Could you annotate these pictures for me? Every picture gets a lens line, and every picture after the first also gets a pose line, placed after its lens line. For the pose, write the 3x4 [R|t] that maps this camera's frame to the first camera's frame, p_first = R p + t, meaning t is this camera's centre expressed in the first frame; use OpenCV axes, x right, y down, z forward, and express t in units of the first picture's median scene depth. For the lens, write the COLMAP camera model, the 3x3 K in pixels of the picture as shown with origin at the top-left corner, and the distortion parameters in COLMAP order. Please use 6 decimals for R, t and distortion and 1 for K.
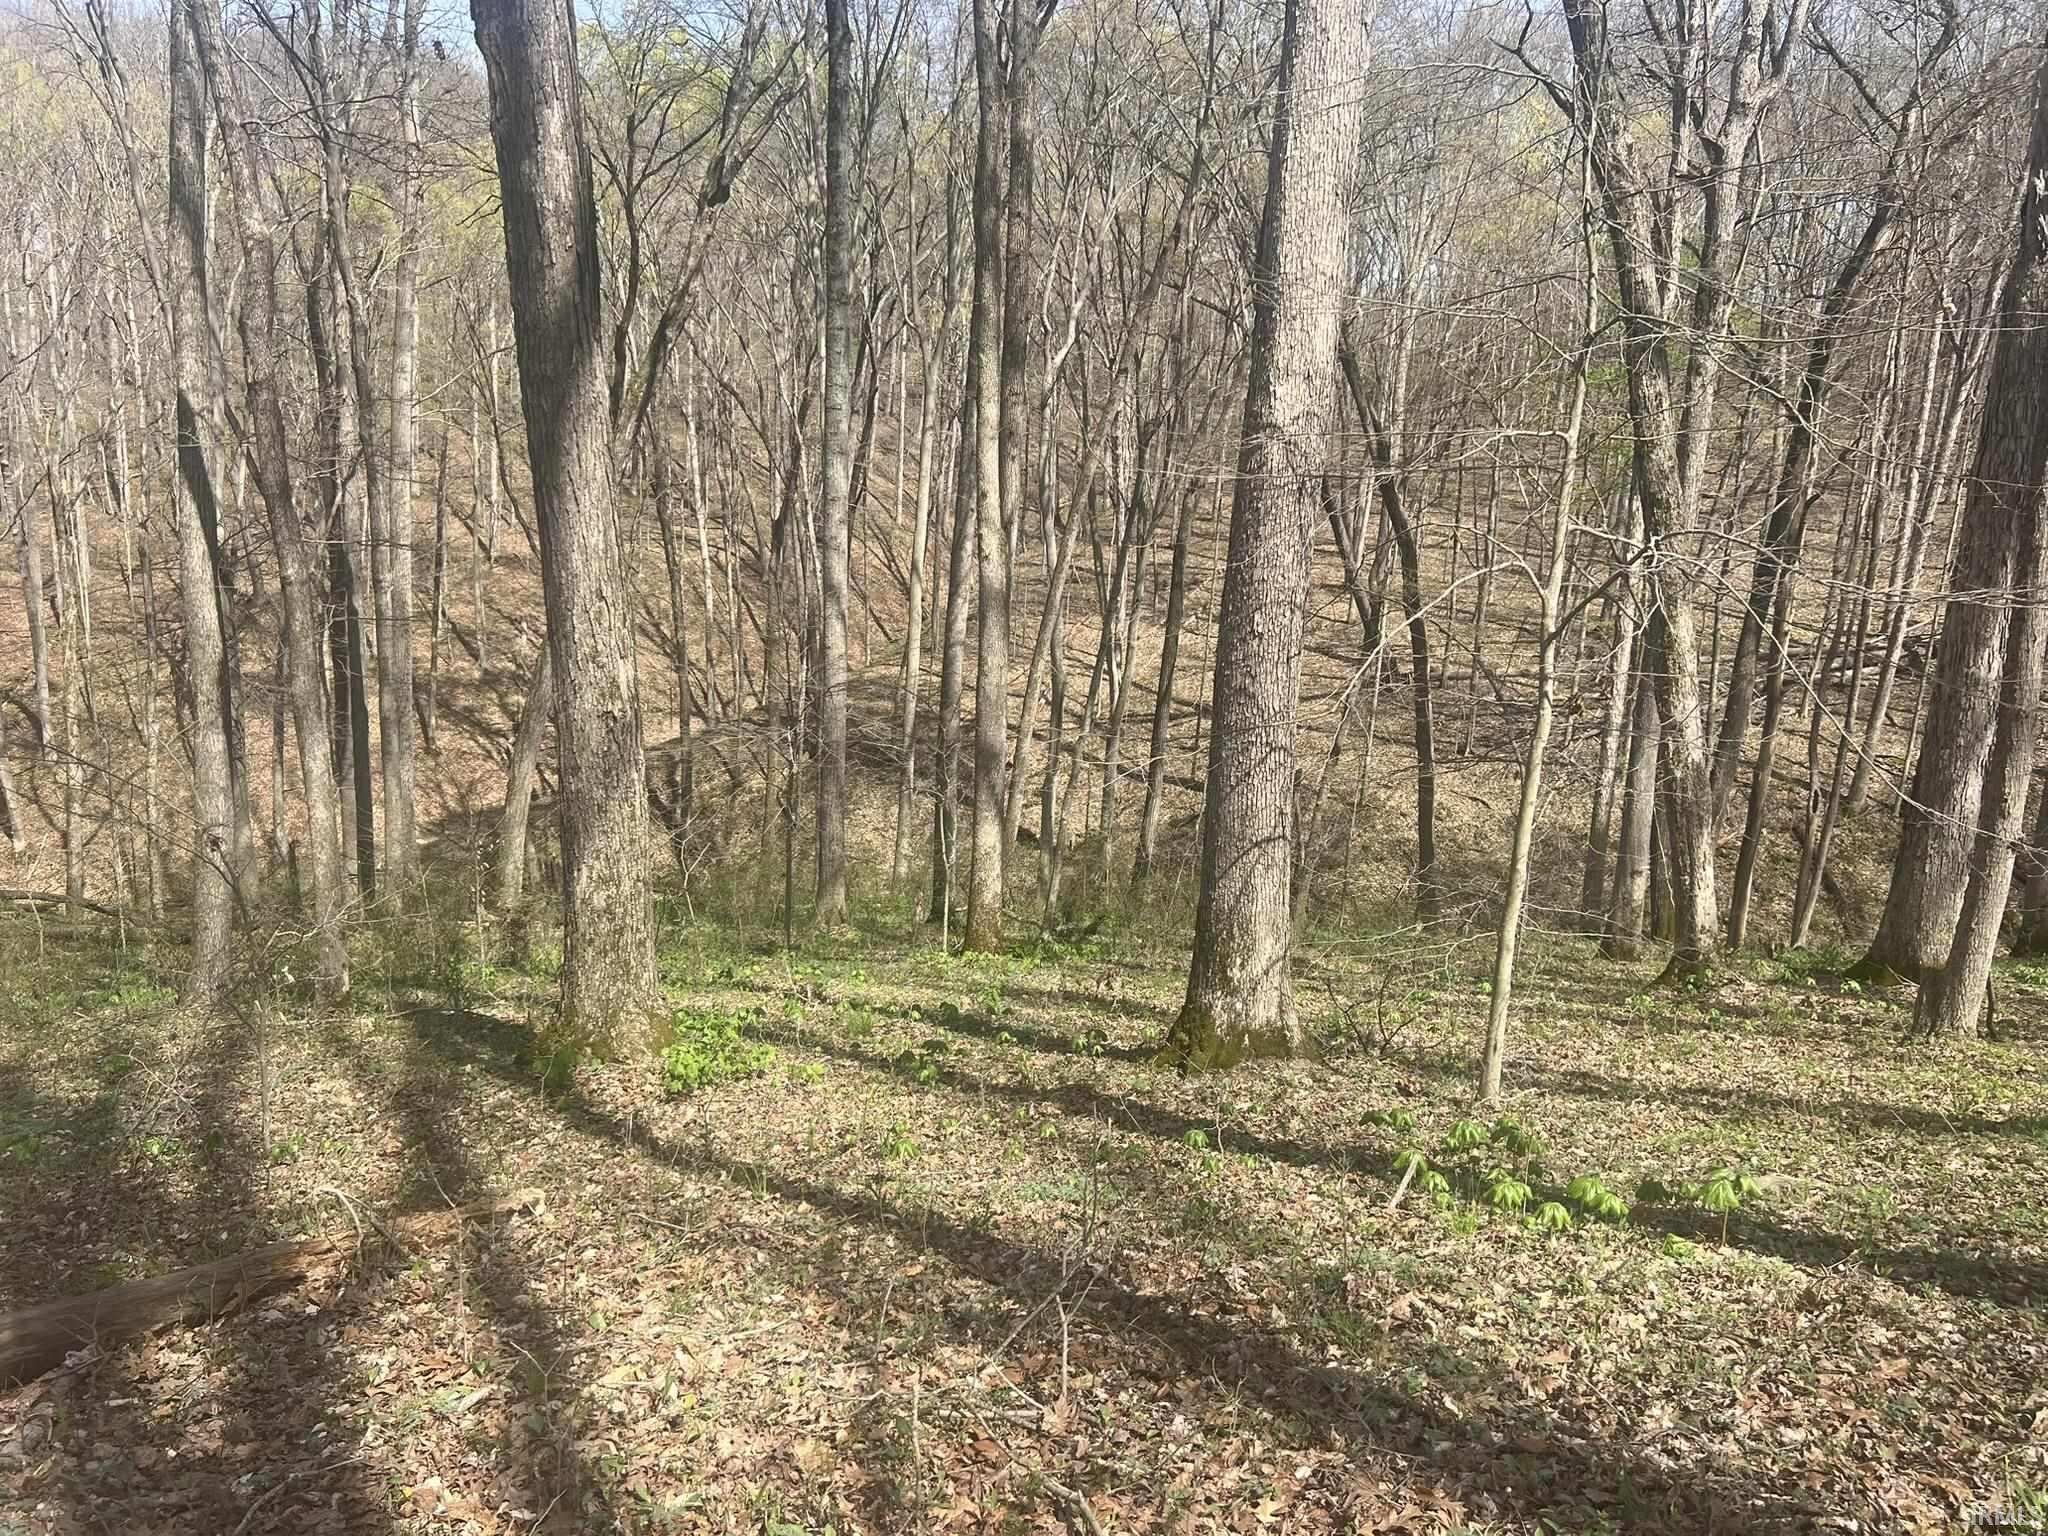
lens RADIAL K [[1491.0, 0, 1037.5], [0, 1491.0, 764.2], [0, 0, 1]] dist [0.043066, -0.066600]
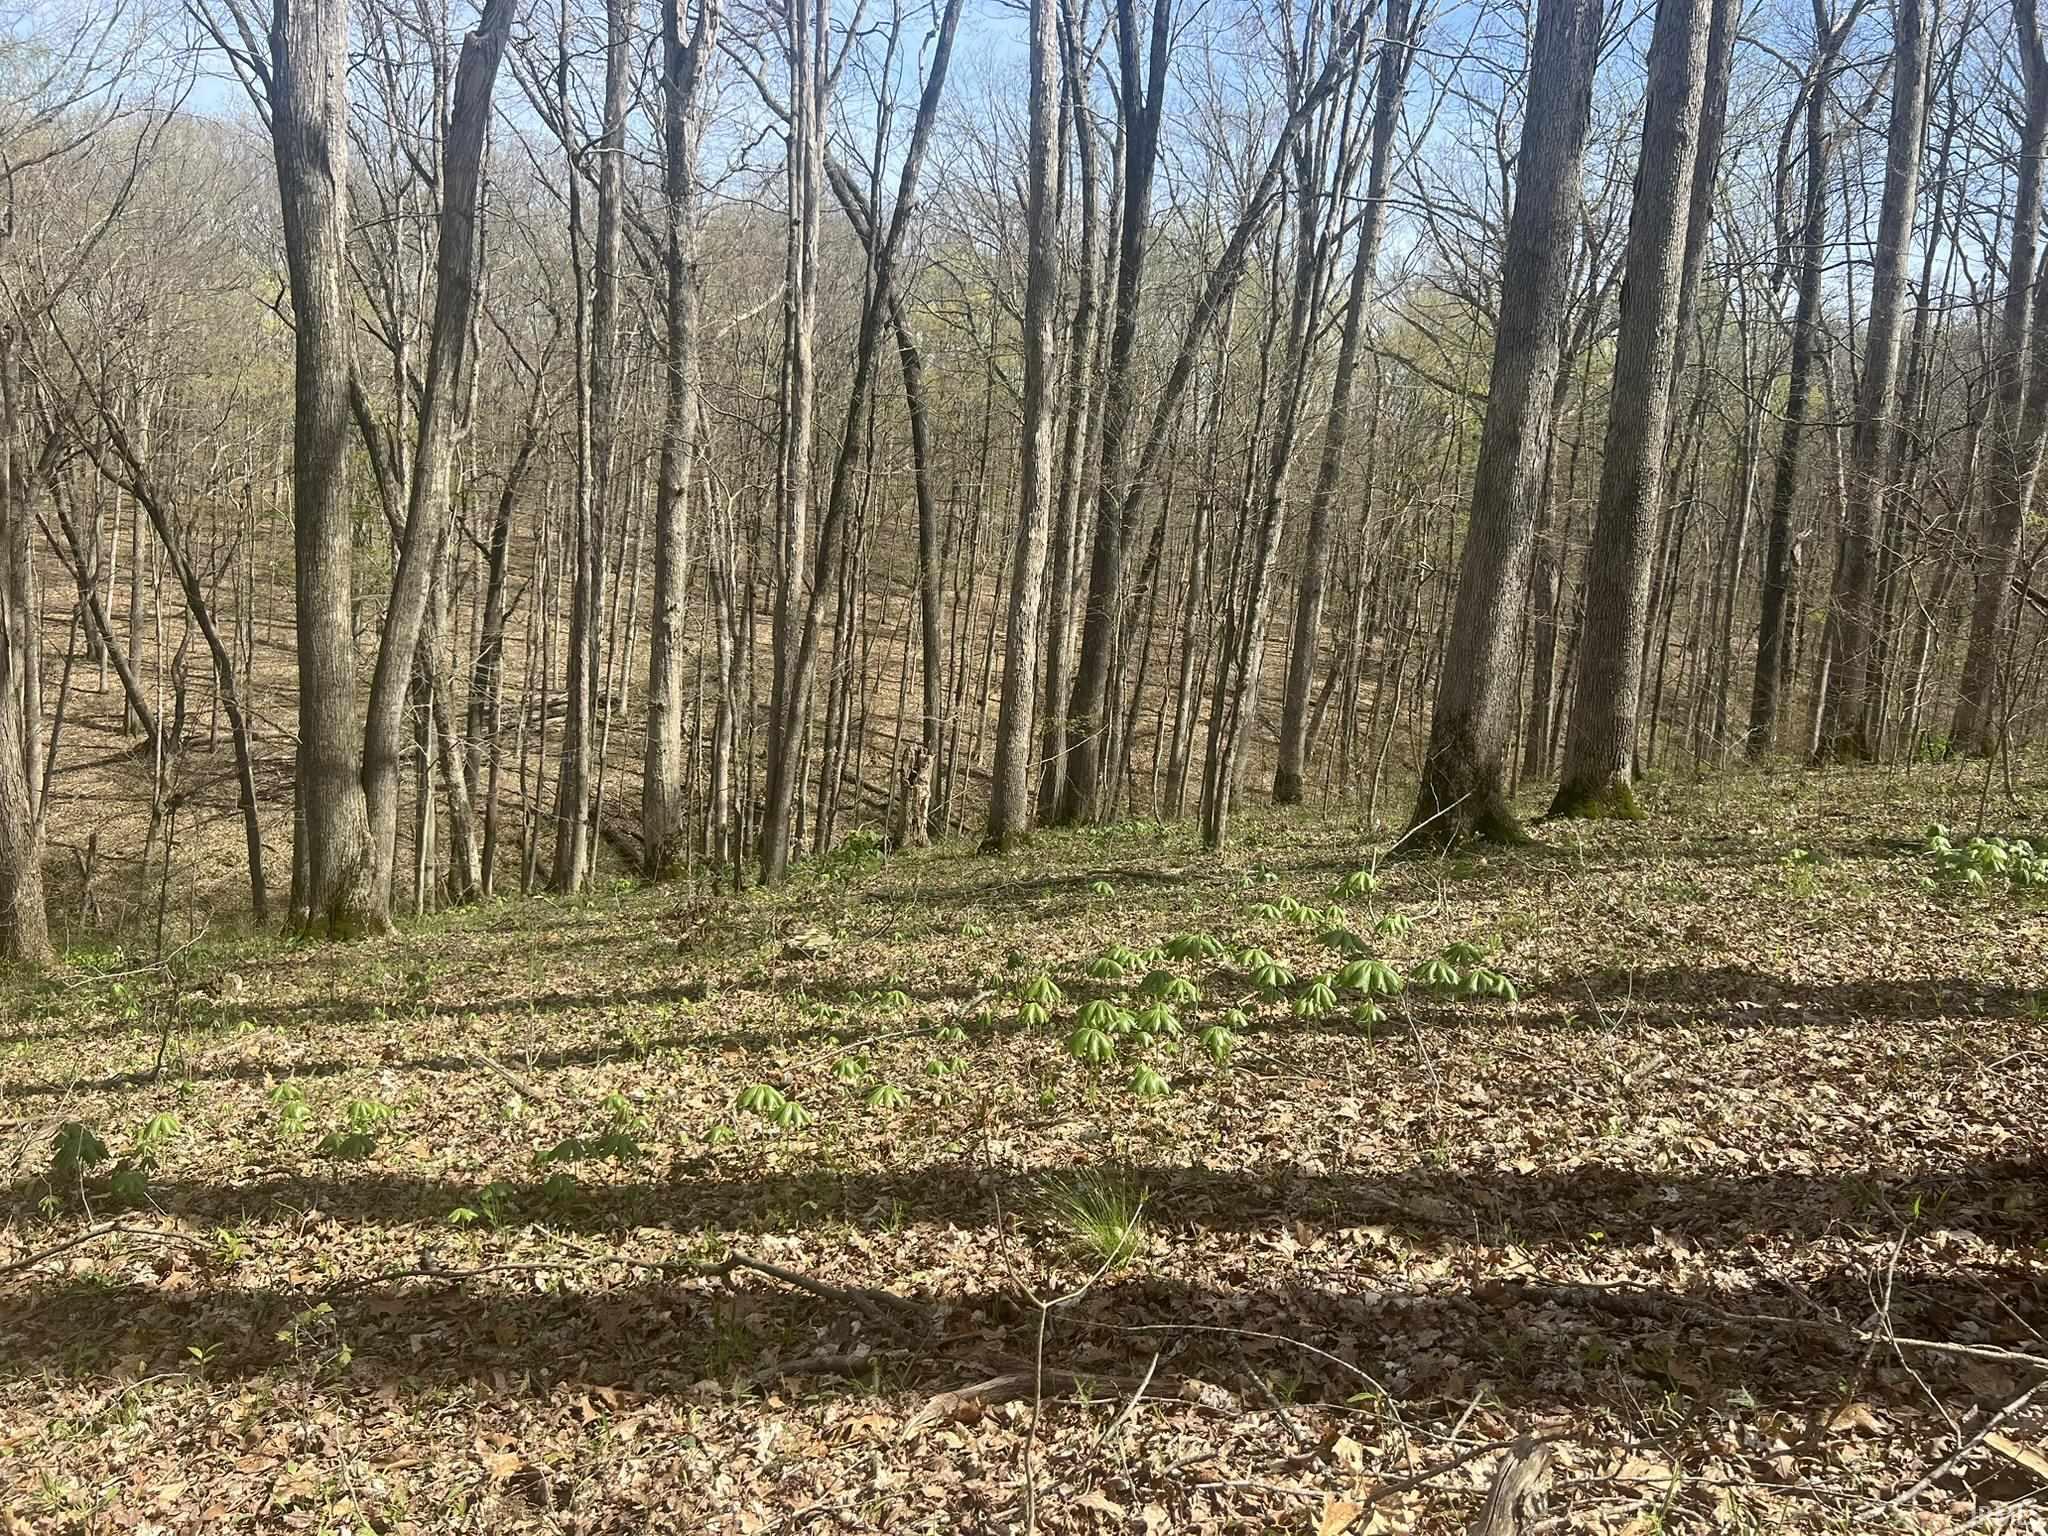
lens RADIAL K [[1491.0, 0, 1037.5], [0, 1491.0, 764.2], [0, 0, 1]] dist [0.043066, -0.066600]
pose [[0.692520, -0.073781, 0.717616, -0.162620], [0.090033, 0.995818, 0.015499, -0.004512], [-0.715758, 0.053875, 0.696267, -0.334279]]
